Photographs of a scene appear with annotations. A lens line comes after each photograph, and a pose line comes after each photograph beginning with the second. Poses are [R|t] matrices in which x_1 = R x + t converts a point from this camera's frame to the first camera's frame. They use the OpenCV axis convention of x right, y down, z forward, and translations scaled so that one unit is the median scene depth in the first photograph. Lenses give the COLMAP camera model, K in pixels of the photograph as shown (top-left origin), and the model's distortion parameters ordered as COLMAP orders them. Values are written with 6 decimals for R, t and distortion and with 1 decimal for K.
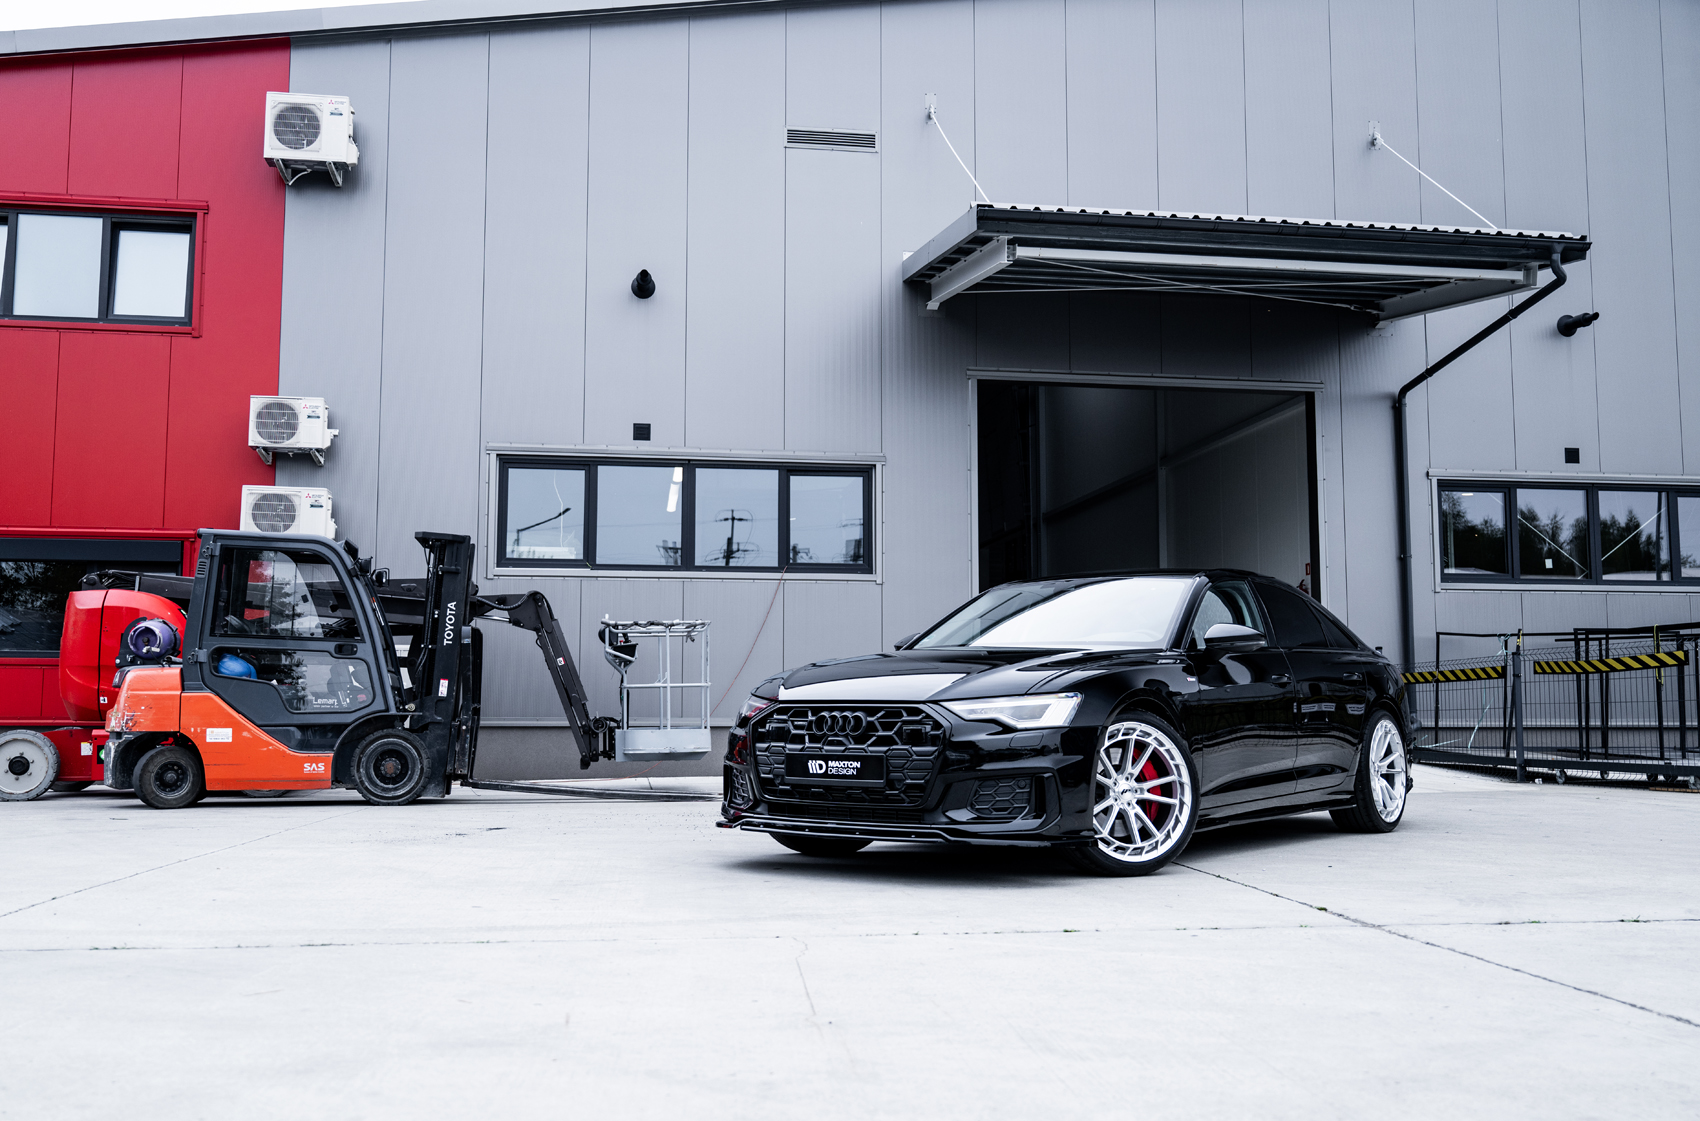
lens RADIAL K [[1576.8, 0, 842.0], [0, 1576.8, 570.3], [0, 0, 1]] dist [0.001268, 0.000000]
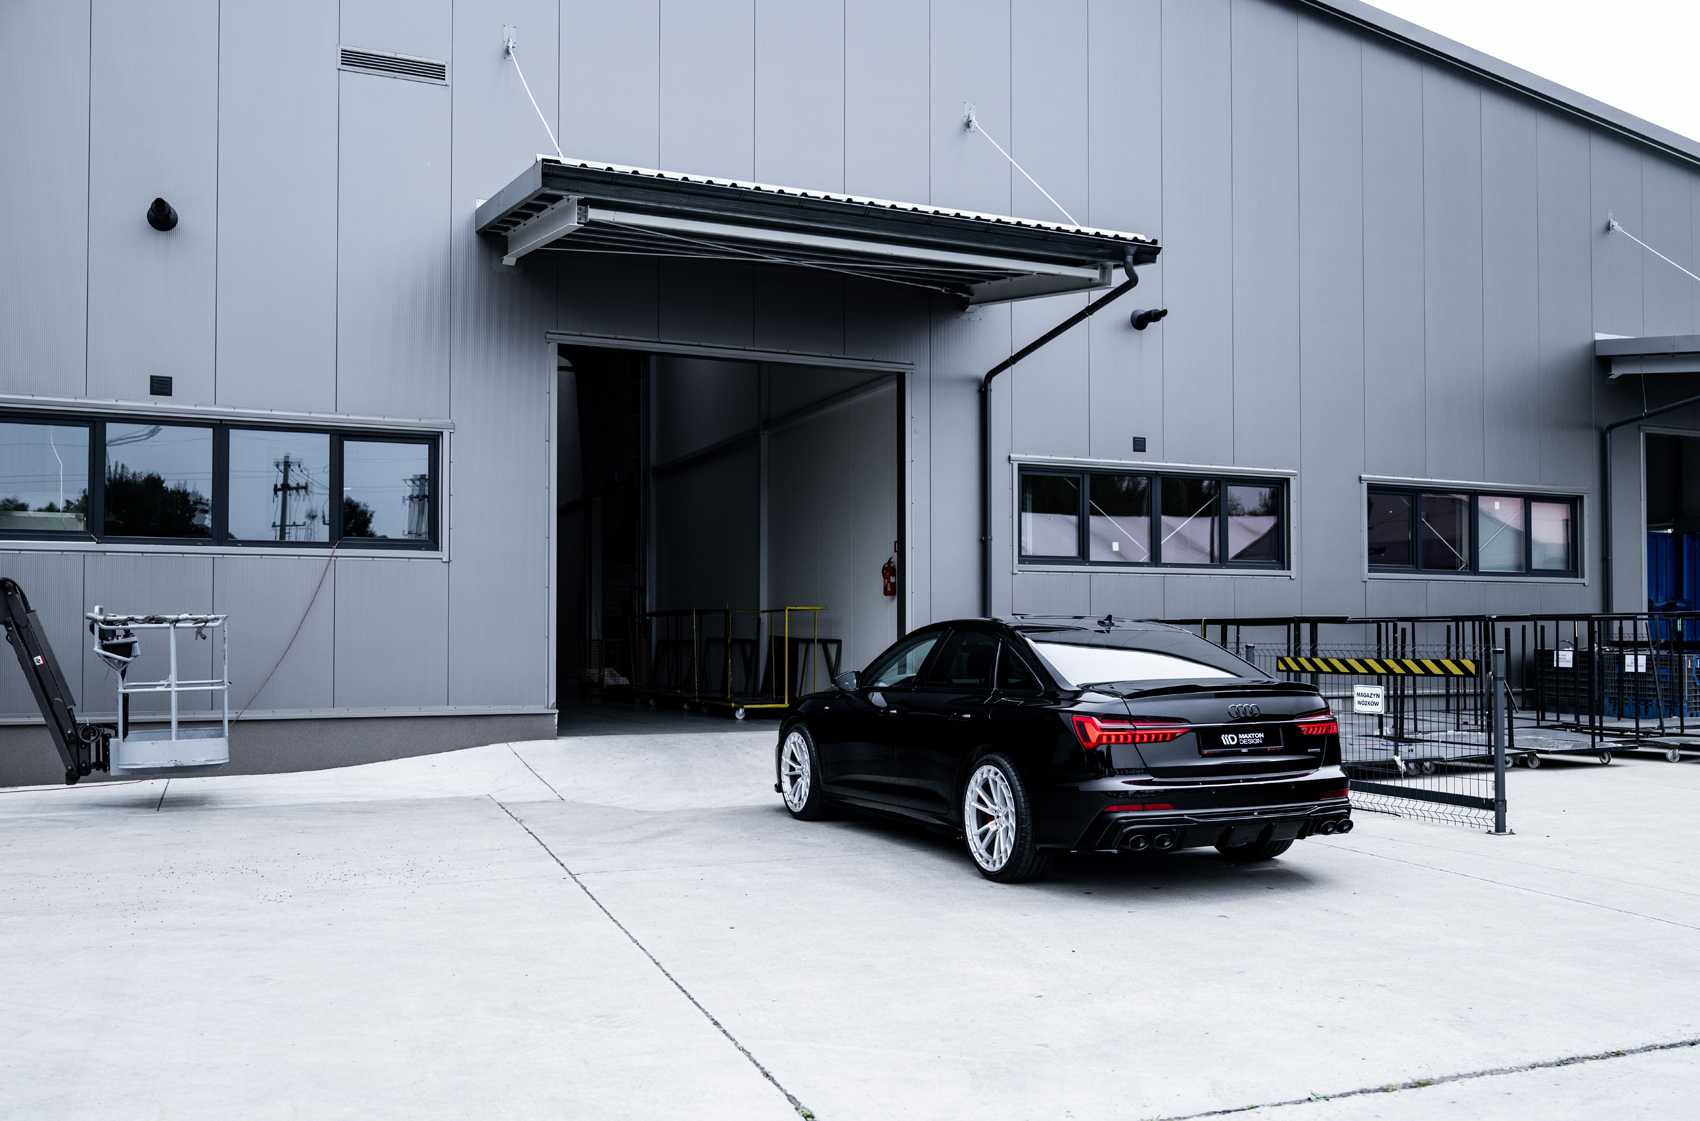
lens RADIAL K [[1495.2, 0, 905.4], [0, 1495.2, 605.6], [0, 0, 1]] dist [-0.002851, 0.005960]
pose [[0.962222, 0.005107, 0.272217, 0.052689], [-0.024999, 0.997258, 0.069656, -0.039846], [-0.271114, -0.073830, 0.959712, 0.097331]]
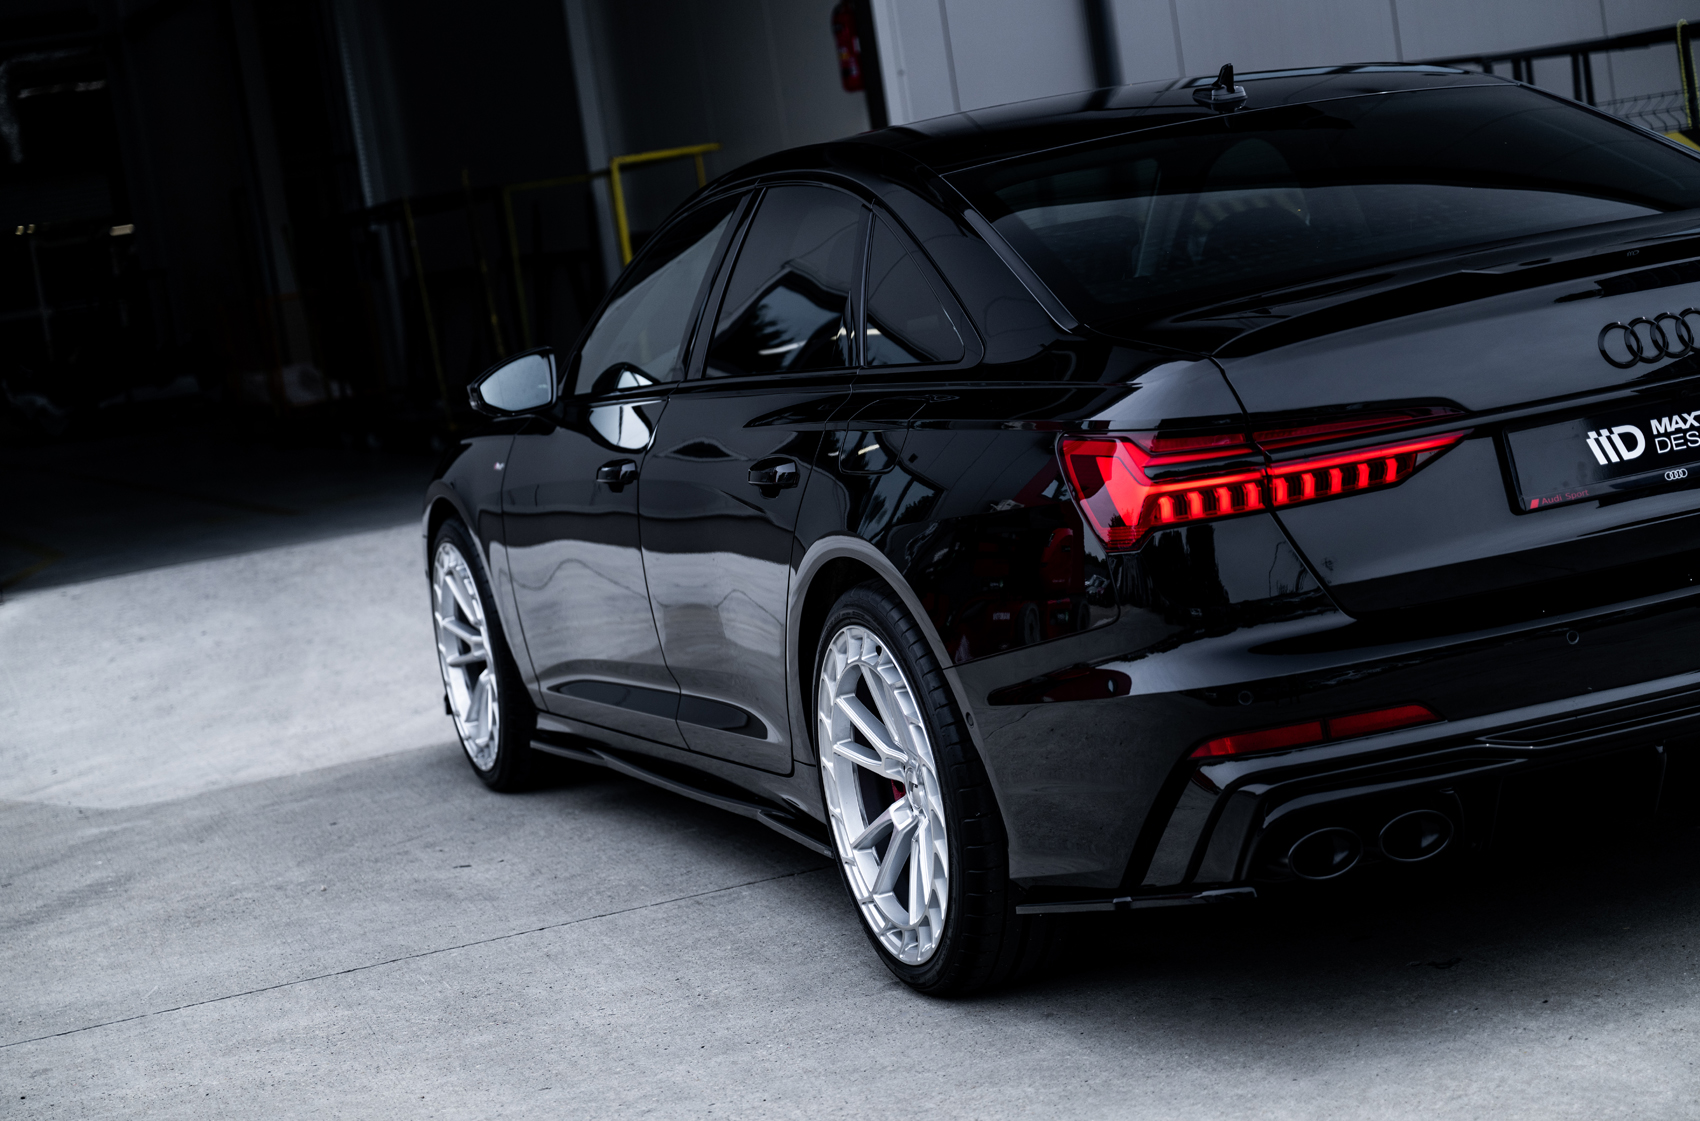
lens RADIAL K [[3347.9, 0, 848.5], [0, 3347.9, 561.8], [0, 0, 1]] dist [0.008870, 0.000000]
pose [[0.971580, -0.163705, 0.170976, 0.267479], [0.129409, 0.972142, 0.195432, -0.009872], [-0.198206, -0.167752, 0.965698, 0.385335]]
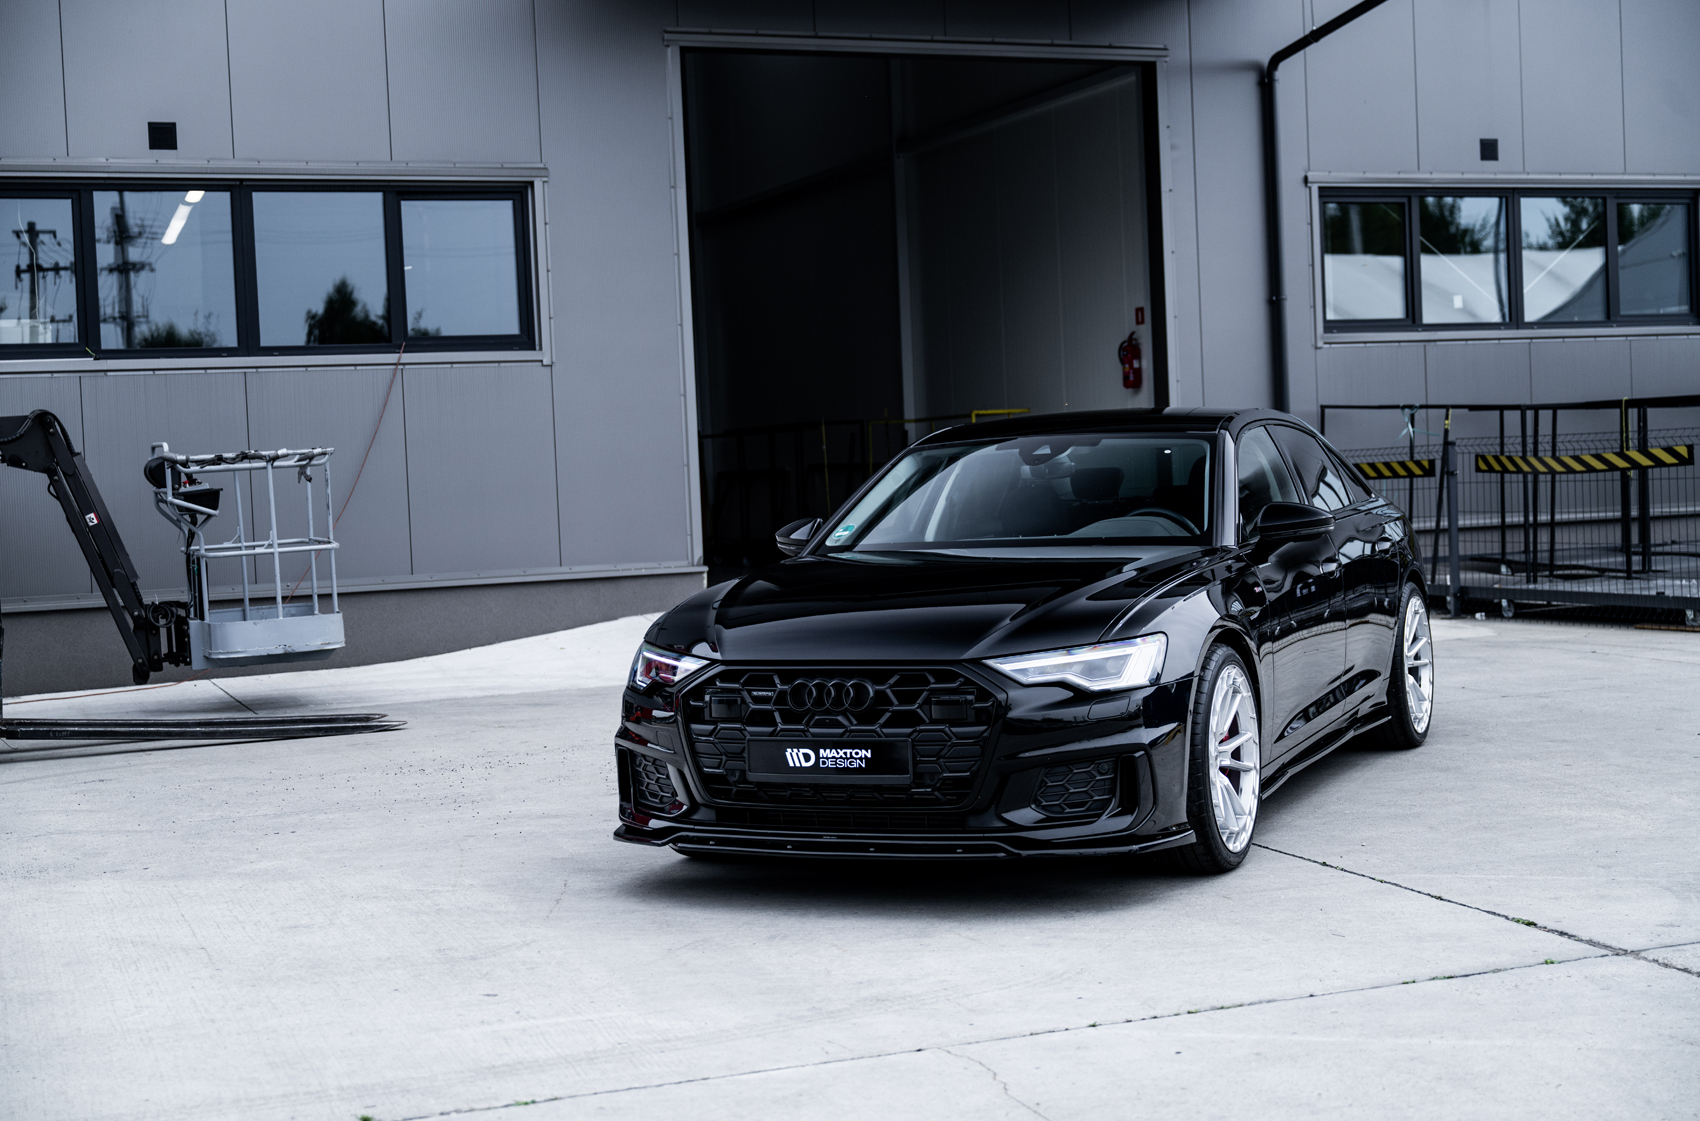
lens RADIAL K [[2396.2, 0, 877.1], [0, 2396.2, 584.3], [0, 0, 1]] dist [-0.000180, 0.000000]
pose [[0.968933, -0.053777, 0.241404, -0.105872], [0.020153, 0.989996, 0.139652, -0.044718], [-0.246499, -0.130449, 0.960324, -0.009589]]
